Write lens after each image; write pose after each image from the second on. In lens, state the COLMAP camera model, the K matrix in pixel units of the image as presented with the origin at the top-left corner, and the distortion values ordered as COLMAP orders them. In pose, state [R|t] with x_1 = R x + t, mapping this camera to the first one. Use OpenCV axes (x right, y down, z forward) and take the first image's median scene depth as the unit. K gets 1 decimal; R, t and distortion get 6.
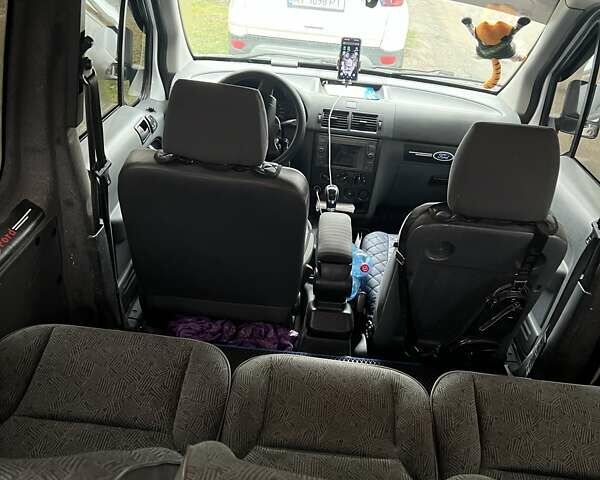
lens RADIAL K [[574.3, 0, 300.0], [0, 574.3, 240.0], [0, 0, 1]] dist [0.053794, -0.012409]
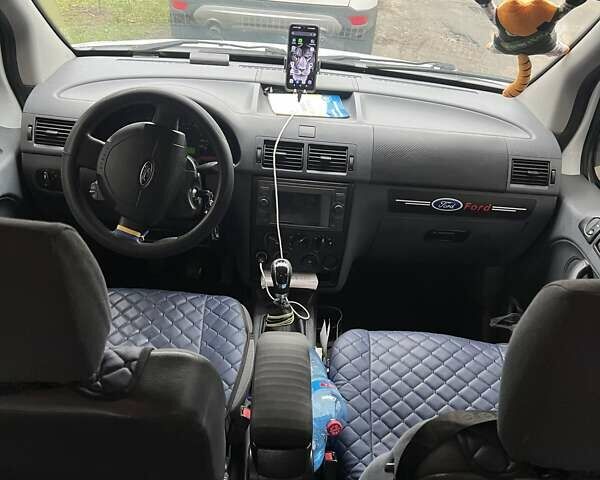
lens RADIAL K [[574.3, 0, 300.0], [0, 574.3, 240.0], [0, 0, 1]] dist [0.053794, -0.012409]
pose [[0.998373, -0.039965, 0.040682, 0.049257], [0.036341, 0.995612, 0.086228, -0.167381], [-0.043950, -0.084609, 0.995445, 0.336352]]
